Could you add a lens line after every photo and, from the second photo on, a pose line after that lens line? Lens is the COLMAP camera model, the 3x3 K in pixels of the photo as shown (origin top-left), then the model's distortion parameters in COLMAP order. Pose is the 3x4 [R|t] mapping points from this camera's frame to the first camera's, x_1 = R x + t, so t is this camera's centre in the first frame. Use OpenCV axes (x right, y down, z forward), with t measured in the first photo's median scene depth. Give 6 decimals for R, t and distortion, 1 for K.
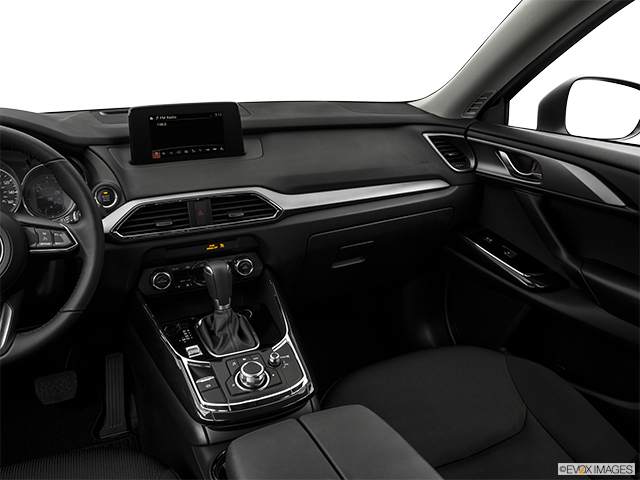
lens RADIAL K [[535.3, 0, 320.0], [0, 535.3, 240.0], [0, 0, 1]] dist [-0.106743, 0.087186]
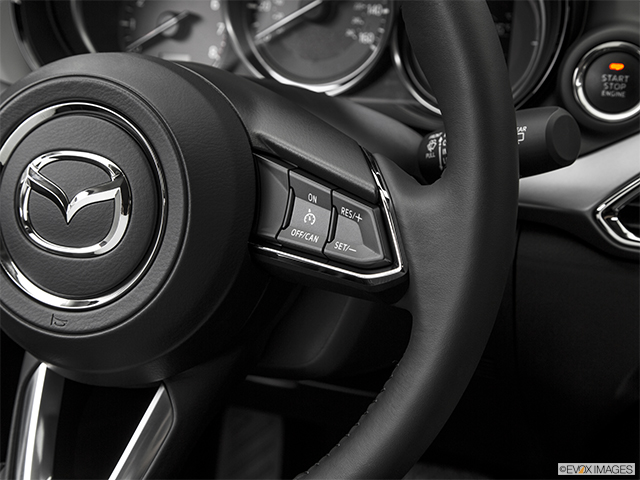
lens RADIAL K [[1103.0, 0, 320.0], [0, 1103.0, 240.0], [0, 0, 1]] dist [0.022495, 0.069928]
pose [[0.707482, 0.275733, -0.650723, -0.110638], [-0.196297, 0.961188, 0.193869, -0.082203], [0.678923, -0.009424, 0.734149, 0.456903]]
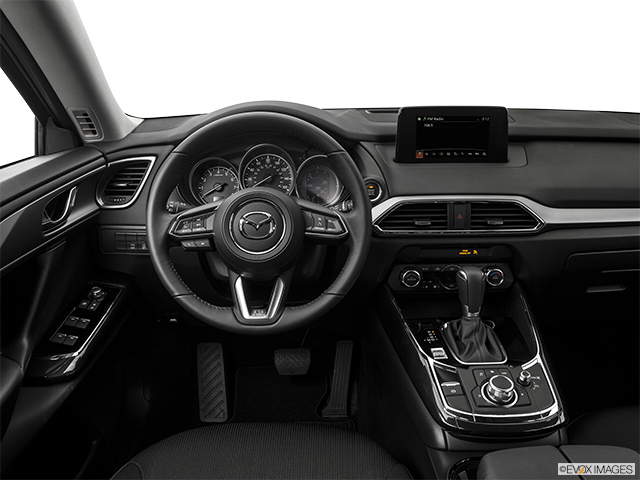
lens RADIAL K [[535.3, 0, 320.0], [0, 535.3, 240.0], [0, 0, 1]] dist [-0.106743, 0.087186]
pose [[0.912152, 0.124668, -0.390431, -0.071998], [-0.128519, 0.991572, 0.016362, 0.010068], [0.389180, 0.035253, 0.920487, -0.009877]]
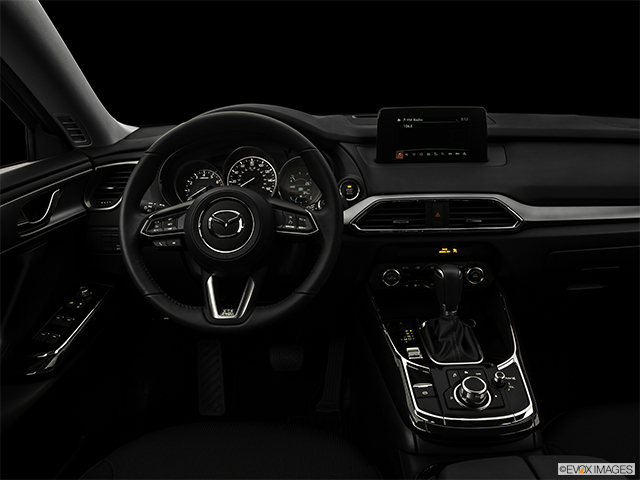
lens RADIAL K [[481.4, 0, 320.0], [0, 481.4, 240.0], [0, 0, 1]] dist [-0.146367, 0.098848]
pose [[0.899900, 0.113318, -0.421117, -0.044307], [-0.120500, 0.992667, 0.009613, 0.013807], [0.419118, 0.042094, 0.906956, 0.111329]]
